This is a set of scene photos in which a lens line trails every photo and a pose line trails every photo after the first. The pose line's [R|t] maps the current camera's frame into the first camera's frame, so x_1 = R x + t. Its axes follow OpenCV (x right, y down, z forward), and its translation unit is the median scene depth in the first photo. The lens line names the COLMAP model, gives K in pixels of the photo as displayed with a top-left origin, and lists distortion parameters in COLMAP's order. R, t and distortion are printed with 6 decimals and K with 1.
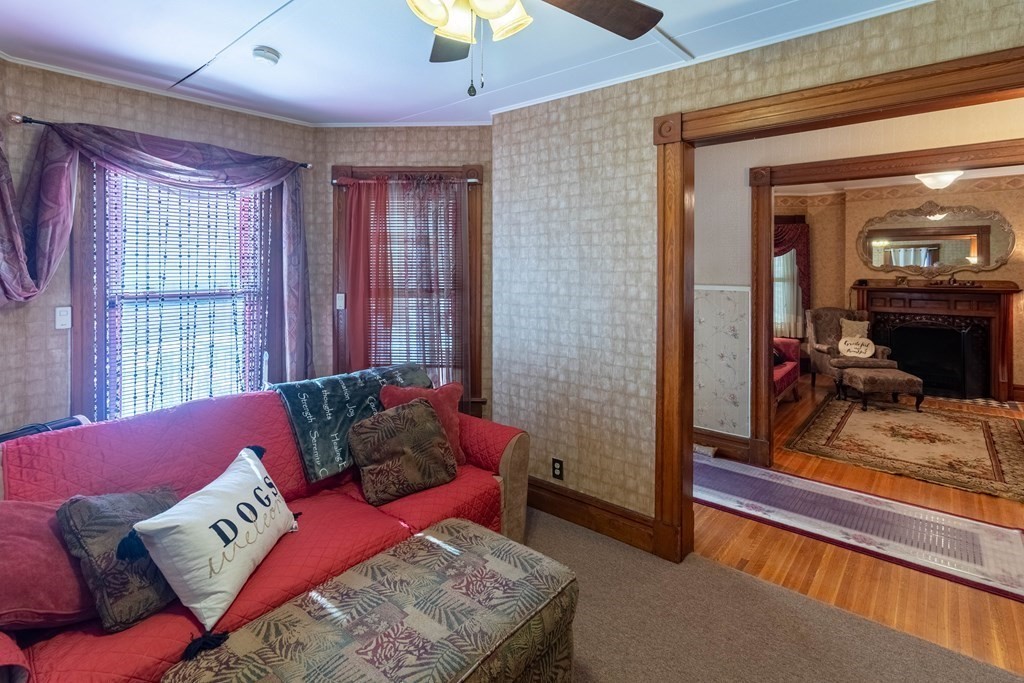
lens RADIAL K [[506.4, 0, 512.6], [0, 506.4, 264.1], [0, 0, 1]] dist [0.026513, -0.000145]
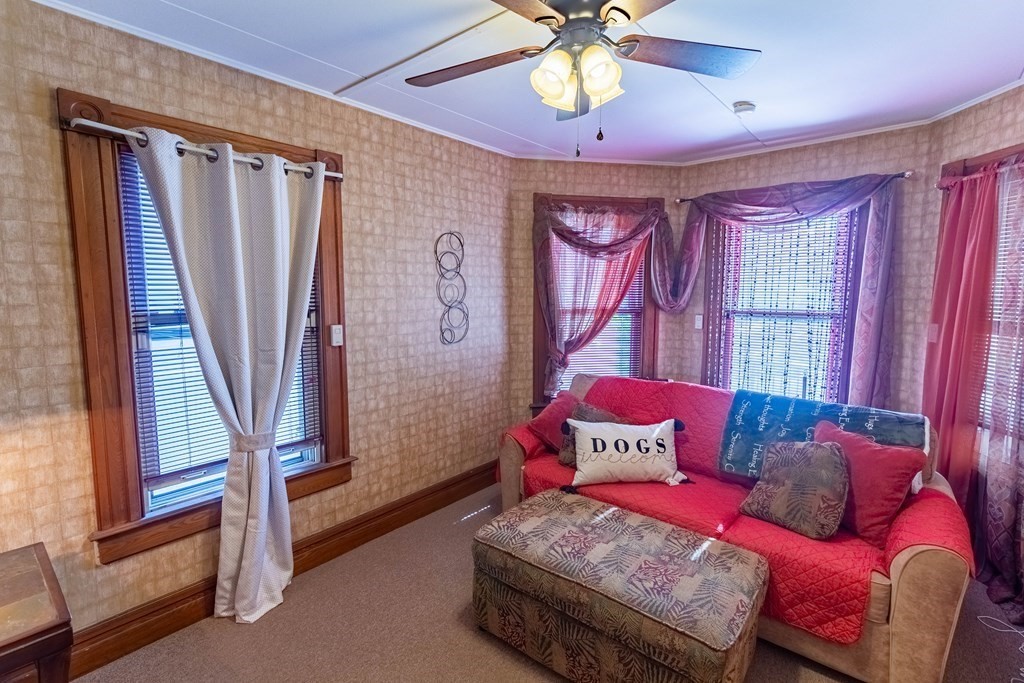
lens RADIAL K [[472.0, 0, 512.0], [0, 472.0, 341.5], [0, 0, 1]] dist [-0.001727, -0.000383]
pose [[-0.007242, 0.110641, -0.993834, 0.758117], [-0.000793, 0.993859, 0.110650, 0.005068], [0.999973, 0.001590, -0.007110, 0.577084]]
